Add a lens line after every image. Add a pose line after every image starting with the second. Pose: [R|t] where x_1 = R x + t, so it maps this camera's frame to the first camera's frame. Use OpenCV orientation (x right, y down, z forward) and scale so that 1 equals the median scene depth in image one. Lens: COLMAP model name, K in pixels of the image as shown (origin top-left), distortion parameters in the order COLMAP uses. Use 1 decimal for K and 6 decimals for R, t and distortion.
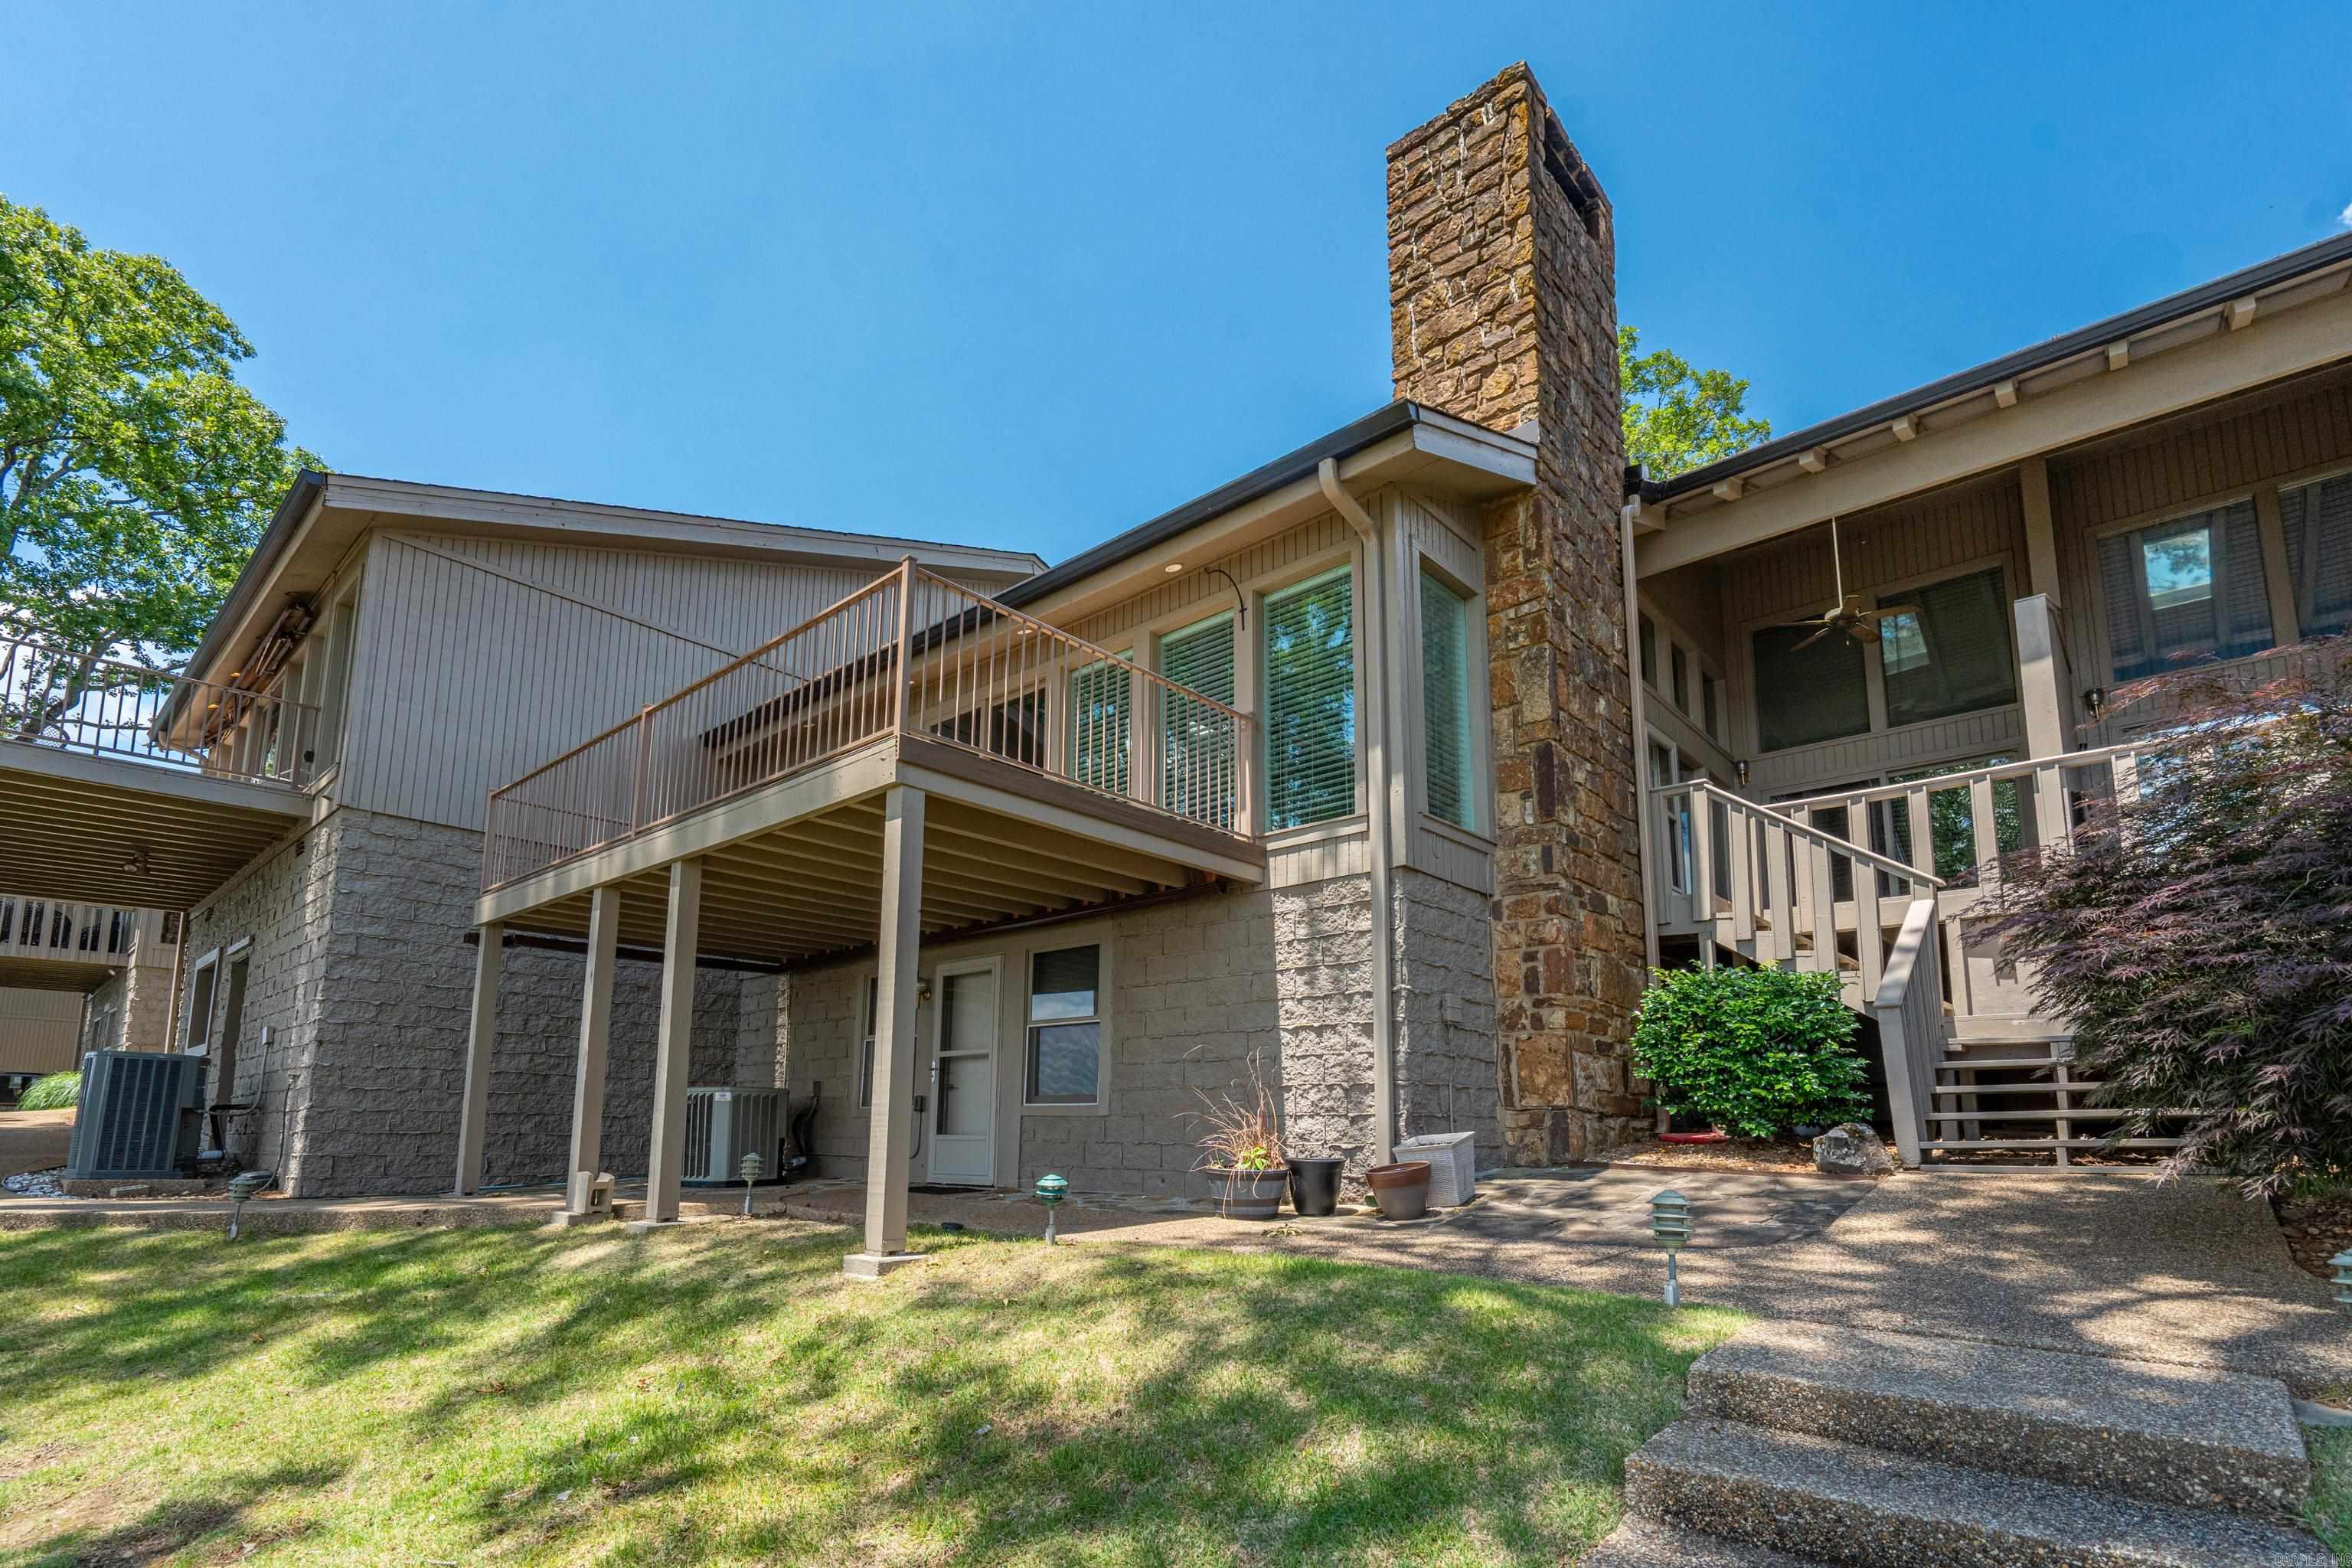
lens RADIAL K [[1091.0, 0, 1554.5], [0, 1091.0, 979.8], [0, 0, 1]] dist [-0.002300, 0.001820]
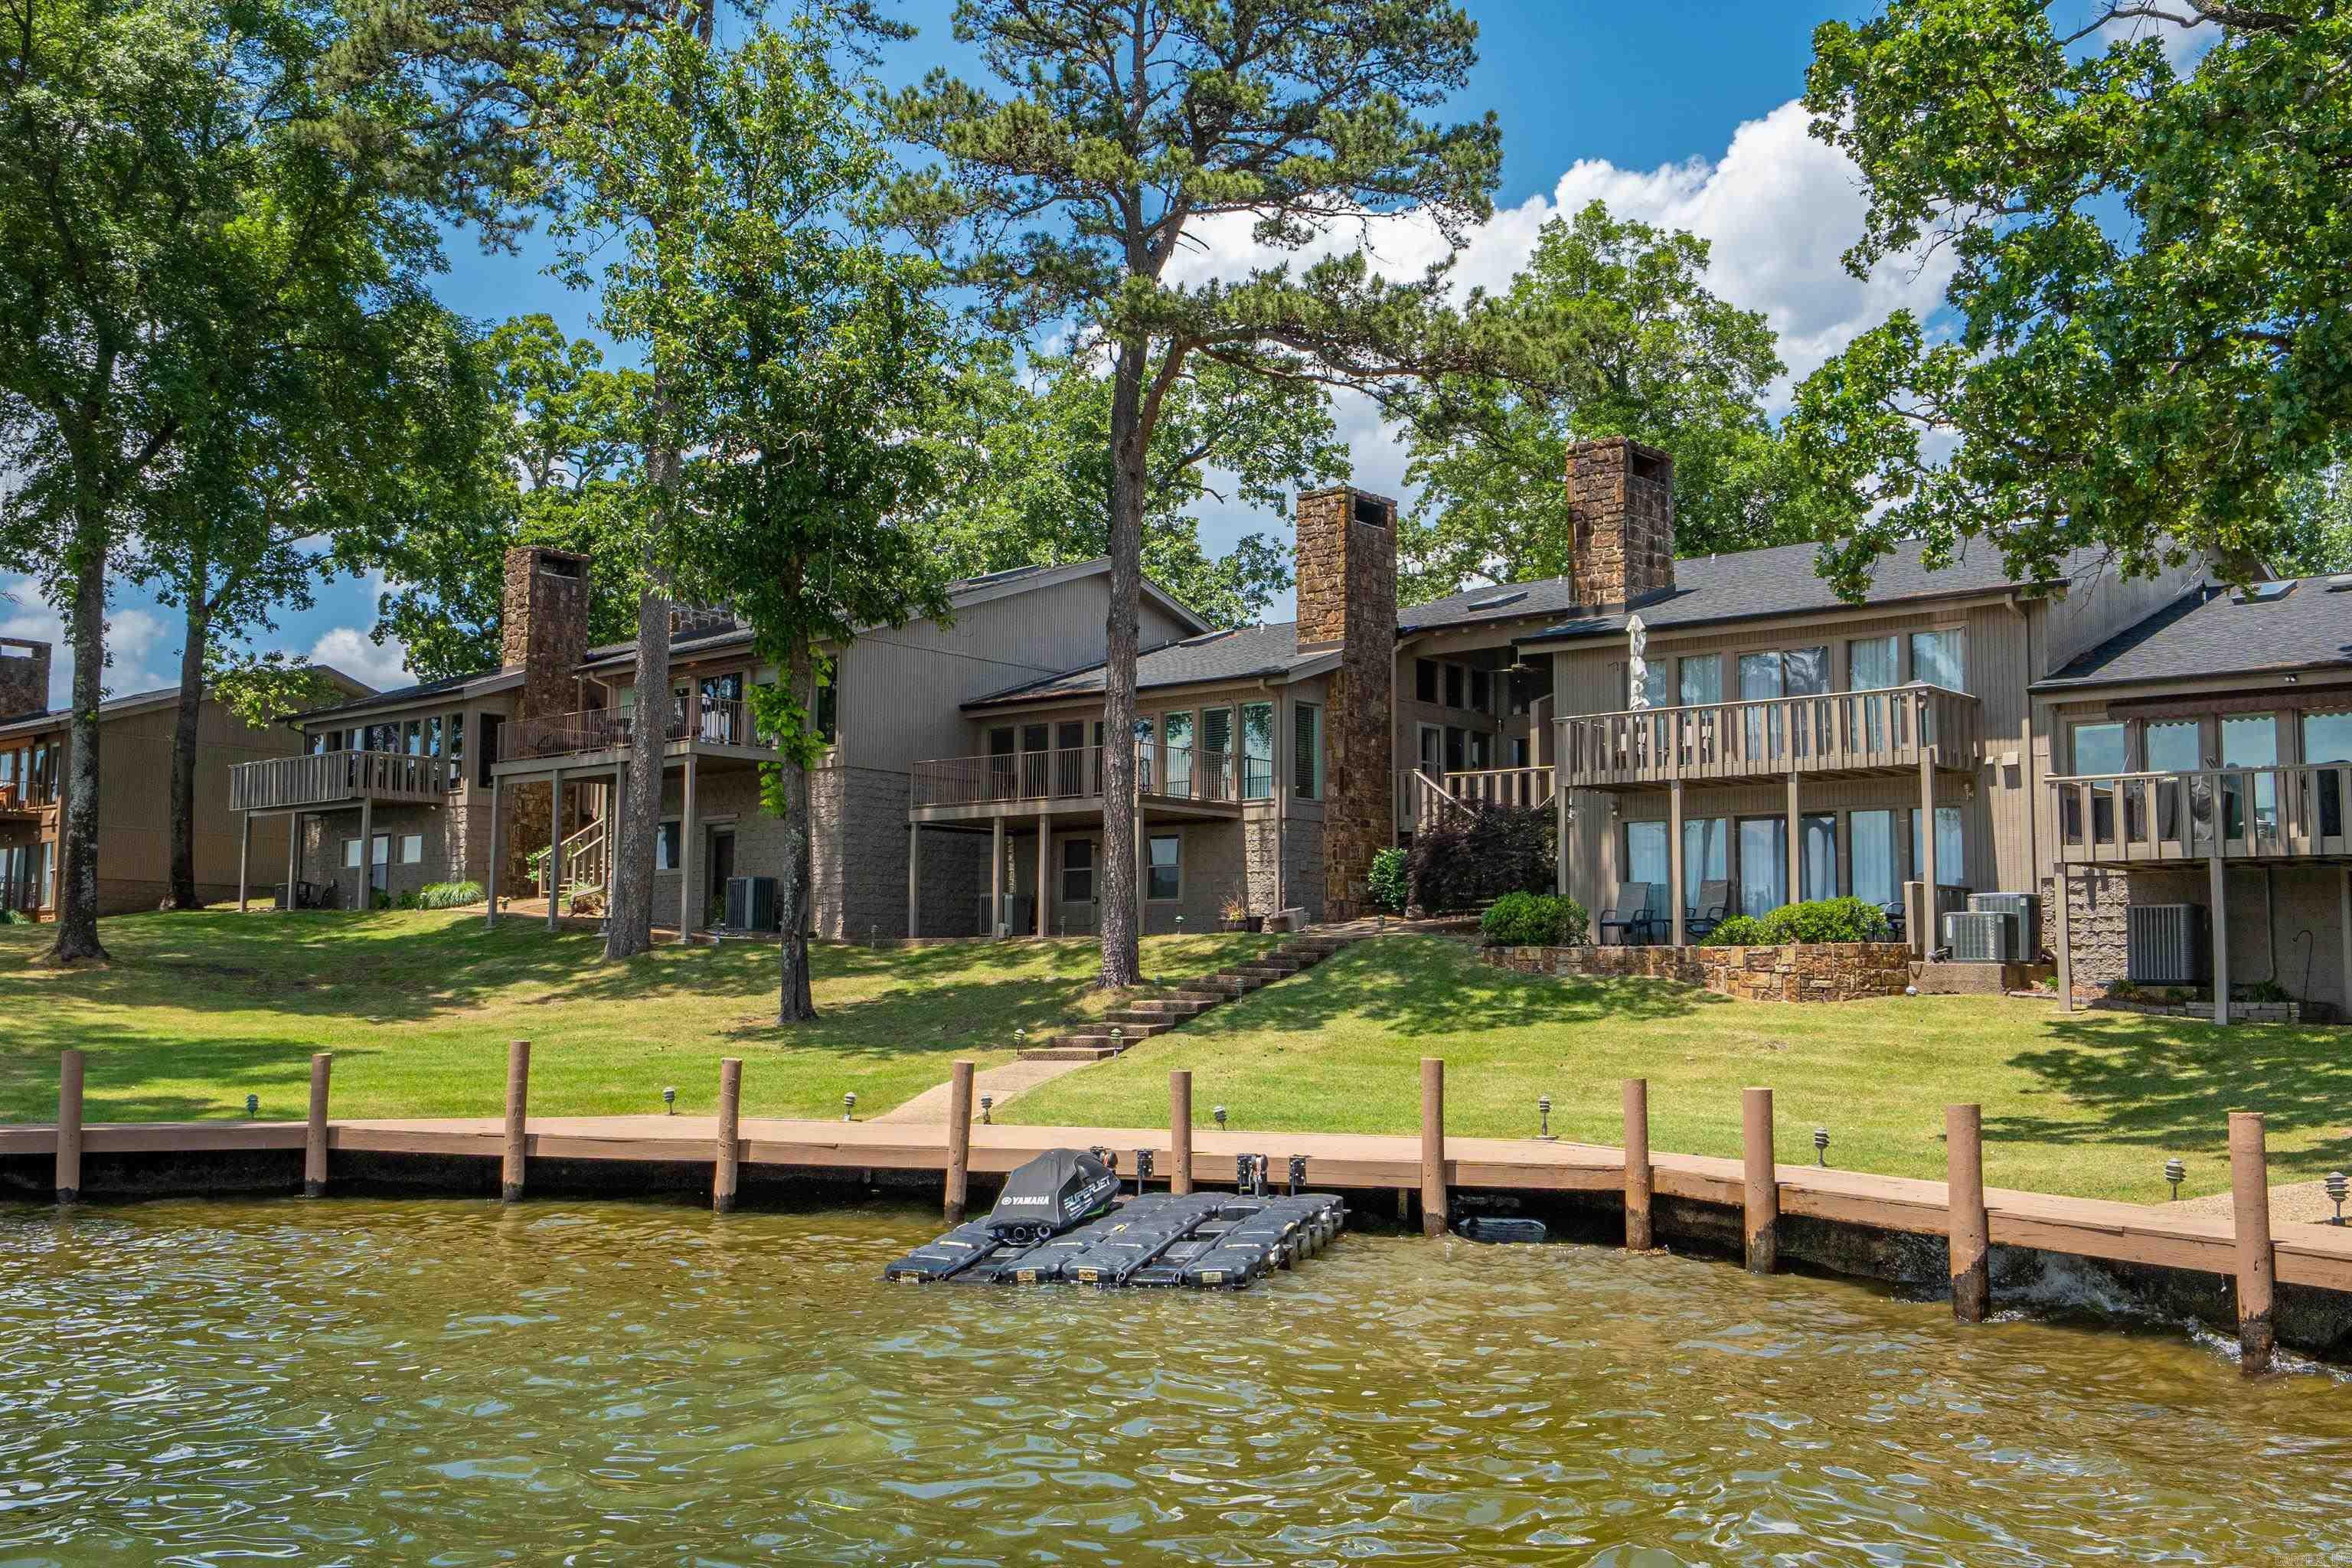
lens RADIAL K [[2254.2, 0, 1169.8], [0, 2254.2, 785.6], [0, 0, 1]] dist [-0.000723, 0.000000]
pose [[0.944524, 0.015671, -0.328069, 1.385204], [-0.001658, 0.999076, 0.042951, -0.398945], [0.328438, -0.040024, 0.943677, -4.302675]]
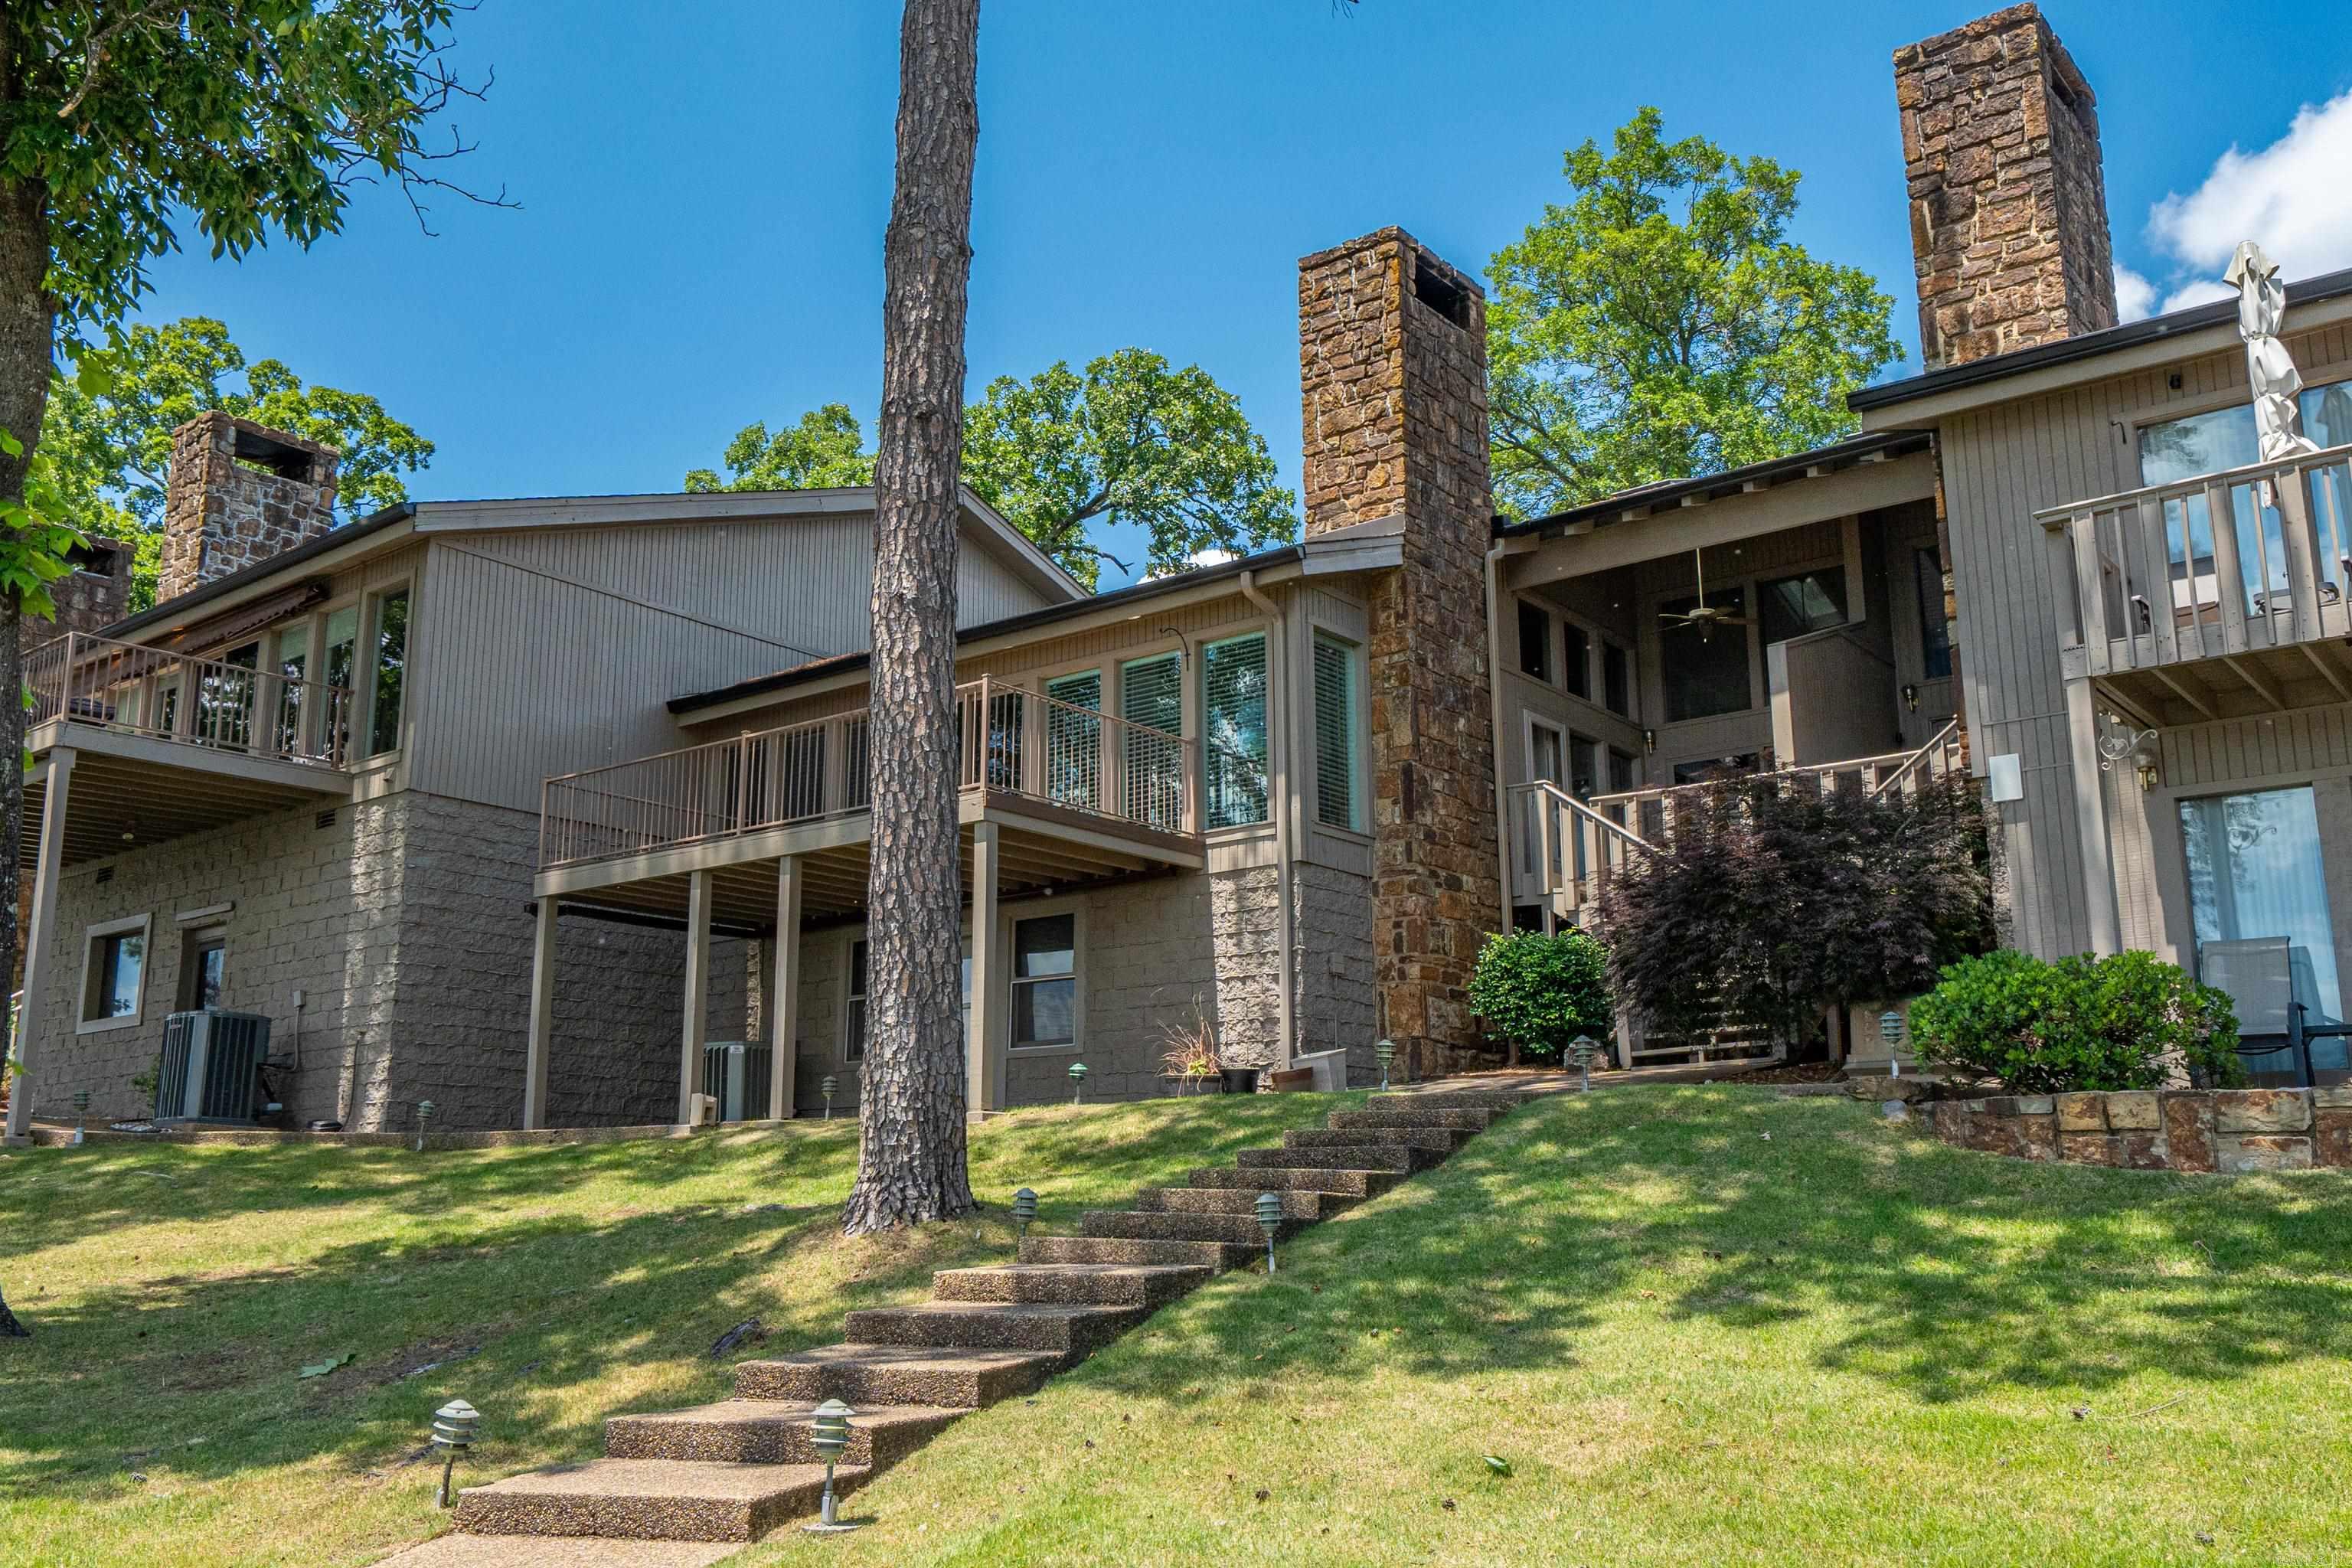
lens RADIAL K [[2102.7, 0, 1186.5], [0, 2102.7, 781.3], [0, 0, 1]] dist [0.006833, 0.005445]
pose [[0.962736, -0.023970, -0.269379, 0.406927], [0.003545, 0.997097, -0.076056, -0.001411], [0.270420, 0.072266, 0.960026, -1.476735]]
